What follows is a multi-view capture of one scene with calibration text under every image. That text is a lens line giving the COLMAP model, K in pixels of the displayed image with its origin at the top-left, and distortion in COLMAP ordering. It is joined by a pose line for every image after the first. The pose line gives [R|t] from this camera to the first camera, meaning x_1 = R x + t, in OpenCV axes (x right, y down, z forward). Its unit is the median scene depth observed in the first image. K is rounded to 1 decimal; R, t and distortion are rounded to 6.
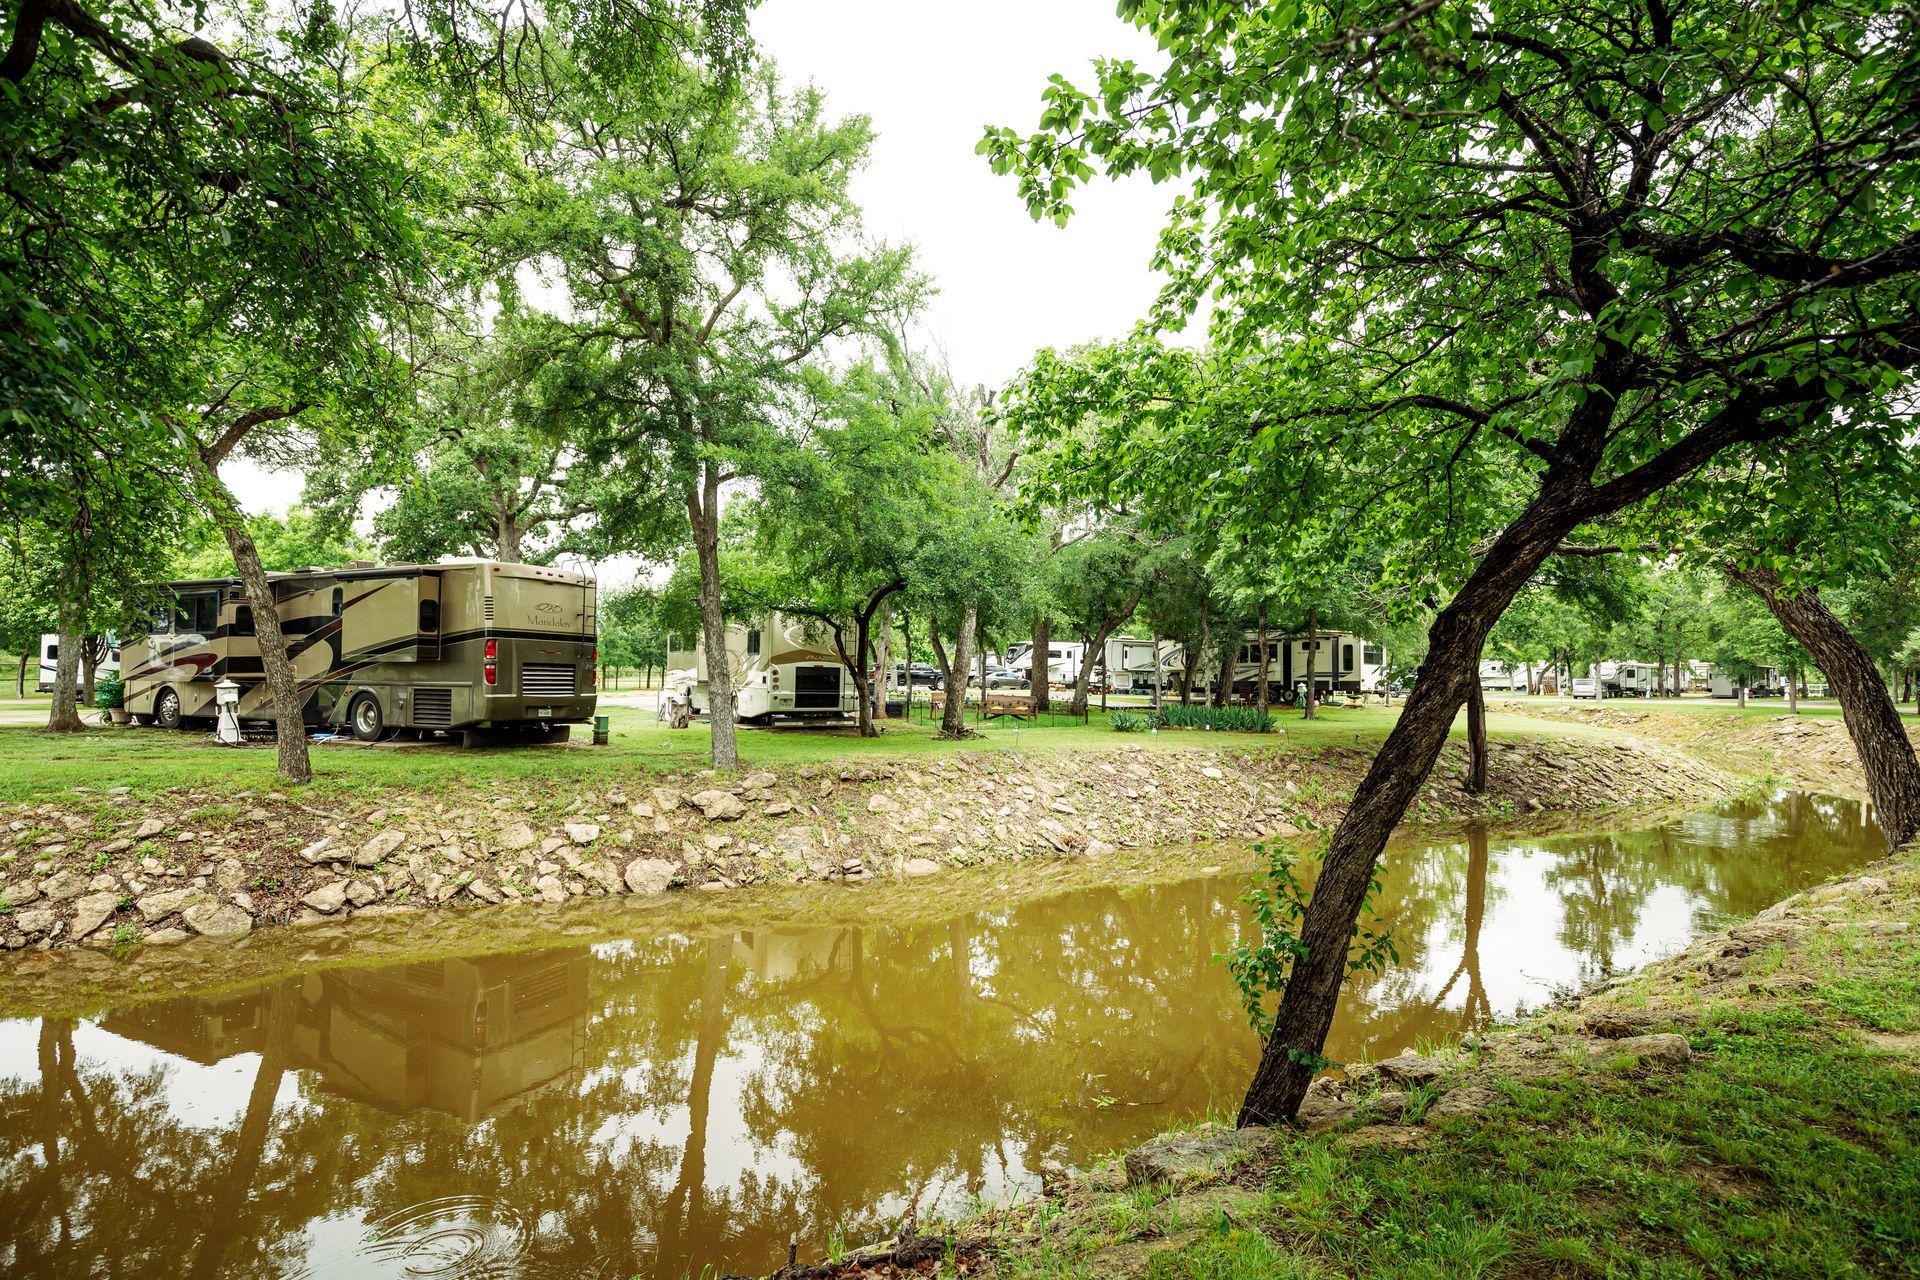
lens RADIAL K [[926.7, 0, 959.3], [0, 926.7, 648.4], [0, 0, 1]] dist [-0.015288, -0.000017]
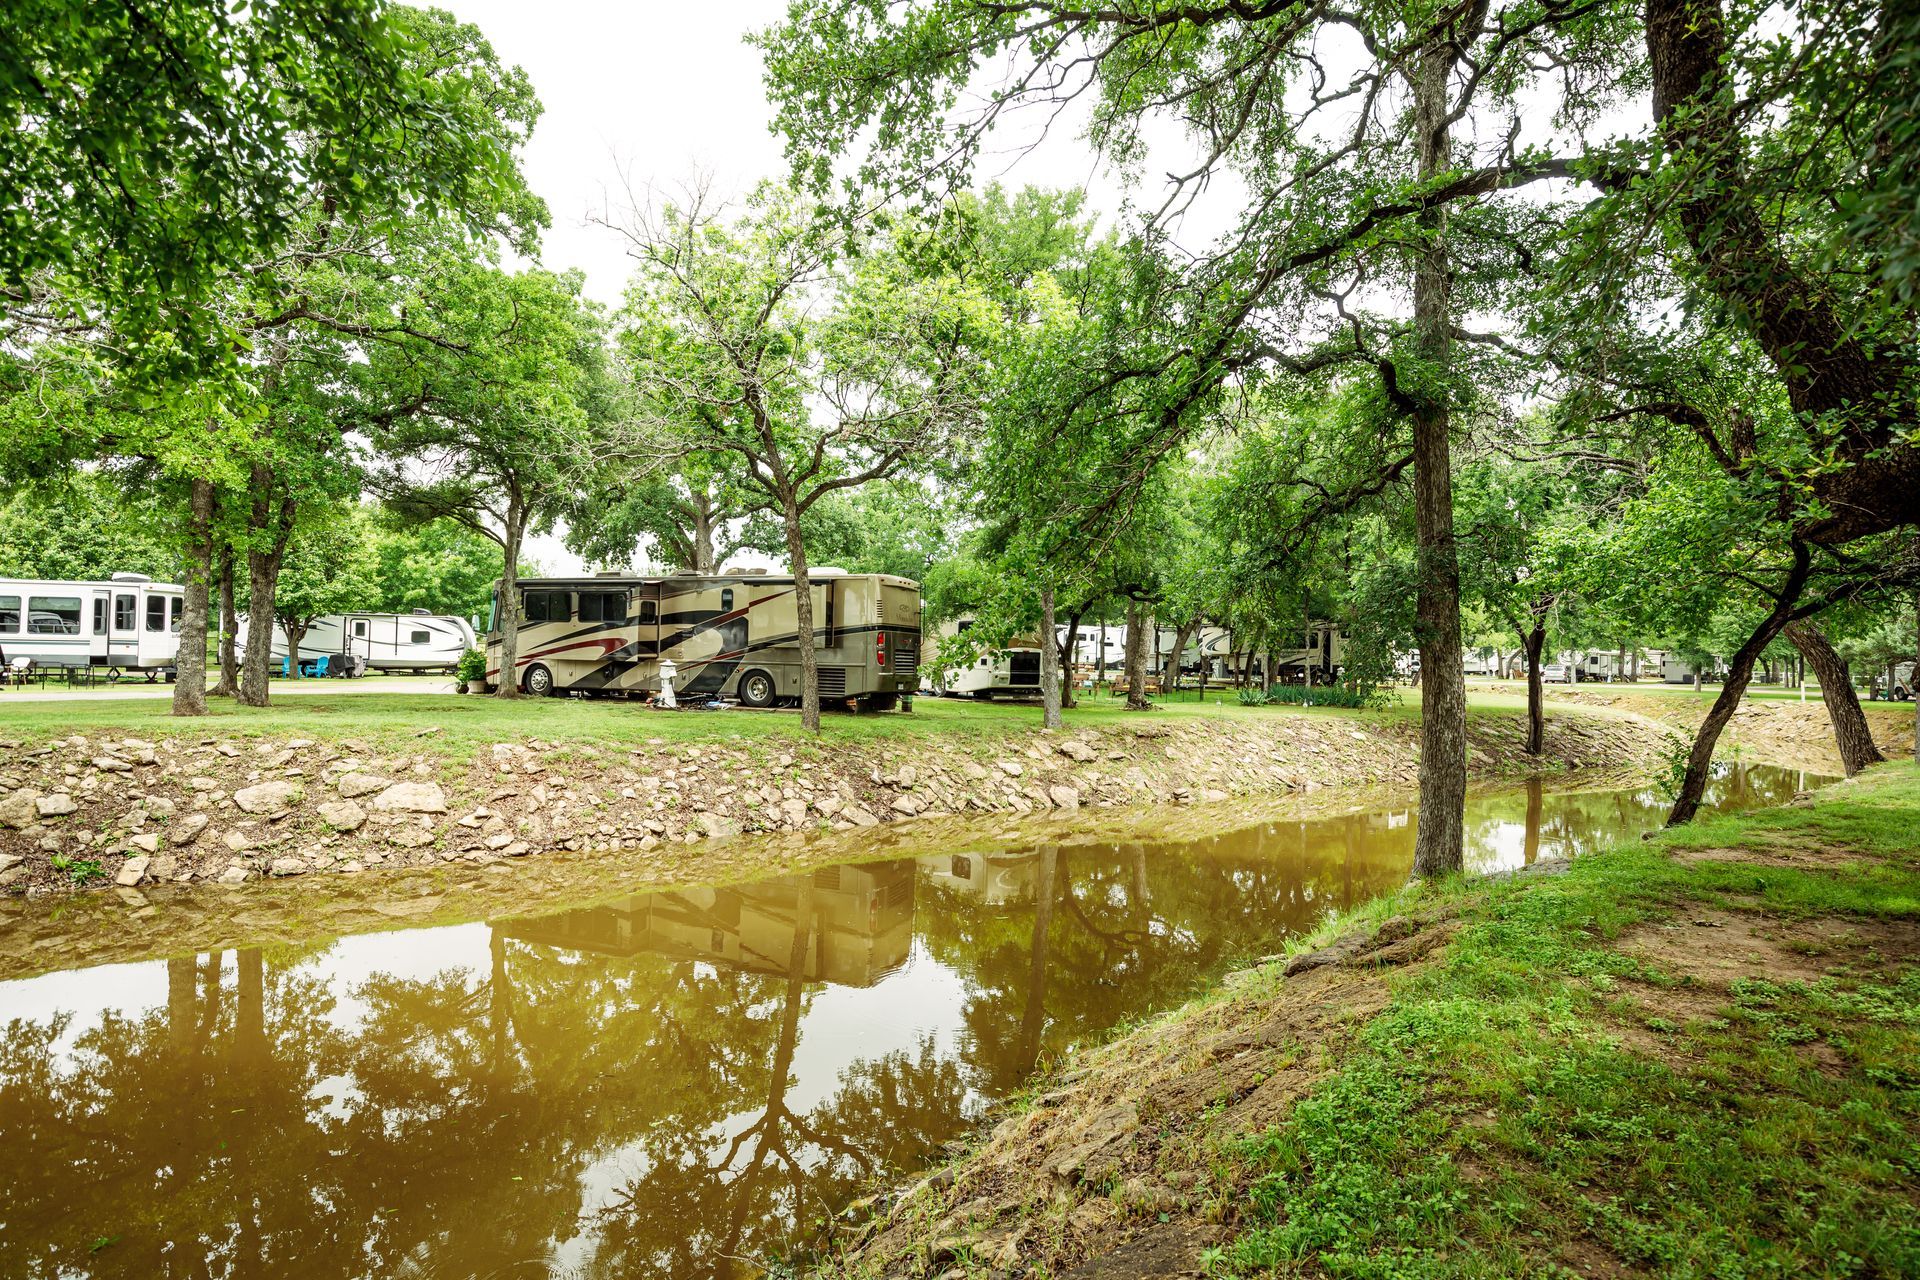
lens RADIAL K [[957.8, 0, 960.1], [0, 957.8, 639.2], [0, 0, 1]] dist [-0.016612, 0.002418]
pose [[0.997789, 0.011716, 0.065420, -0.327921], [-0.012653, 0.999823, 0.013932, -0.014046], [-0.065245, -0.014729, 0.997761, -0.278682]]
